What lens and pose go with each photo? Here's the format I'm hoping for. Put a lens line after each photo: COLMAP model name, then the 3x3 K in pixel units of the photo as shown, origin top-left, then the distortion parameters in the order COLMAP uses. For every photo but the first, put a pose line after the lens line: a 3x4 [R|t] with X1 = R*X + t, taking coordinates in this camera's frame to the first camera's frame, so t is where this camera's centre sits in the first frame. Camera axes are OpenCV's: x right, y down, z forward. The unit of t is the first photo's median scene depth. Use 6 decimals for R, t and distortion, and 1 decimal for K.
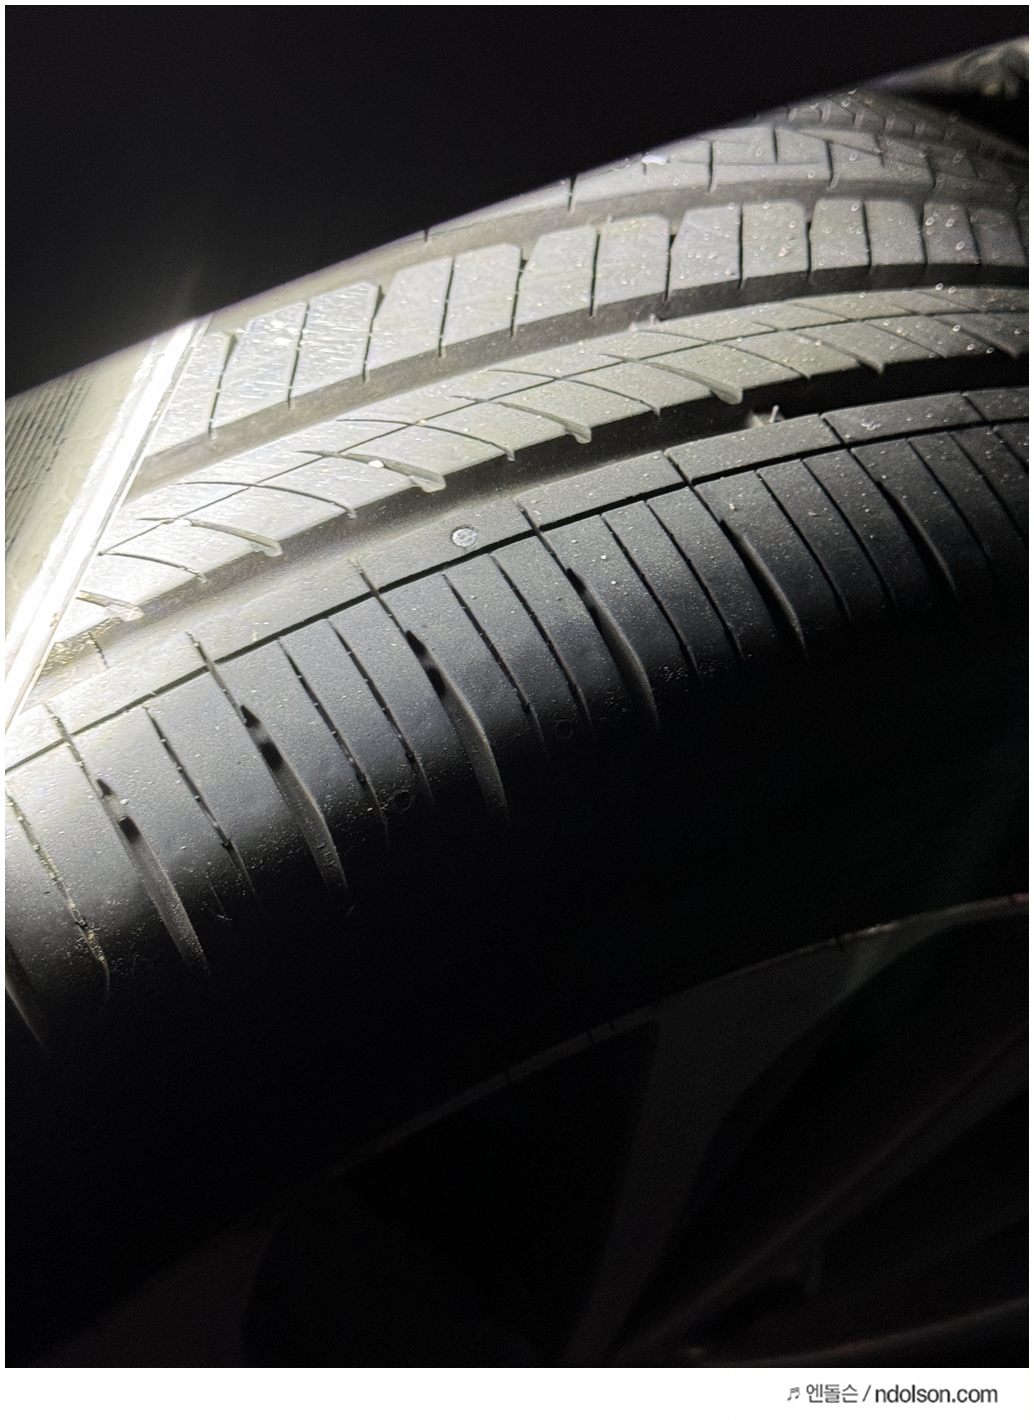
lens RADIAL K [[2173.9, 0, 525.0], [0, 2173.9, 711.8], [0, 0, 1]] dist [-0.045028, 0.000000]
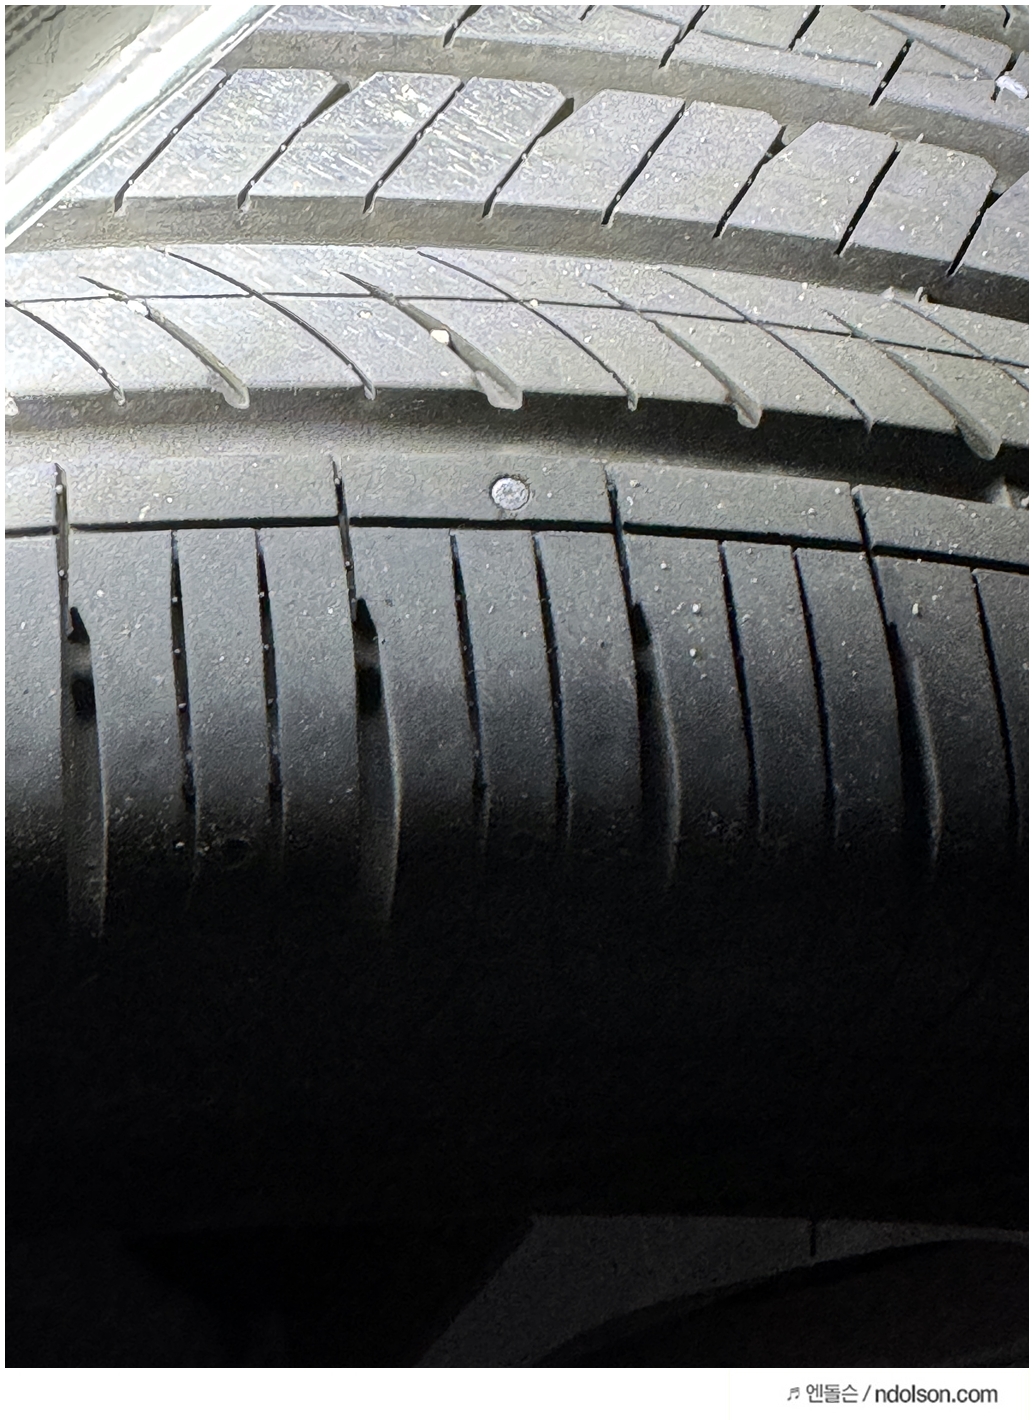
lens RADIAL K [[2173.9, 0, 508.0], [0, 2173.9, 702.7], [0, 0, 1]] dist [-0.045028, 0.000000]
pose [[0.919384, 0.390021, -0.051152, 0.027905], [-0.387268, 0.920256, 0.056138, -0.057758], [0.068968, -0.031803, 0.997112, 0.349039]]
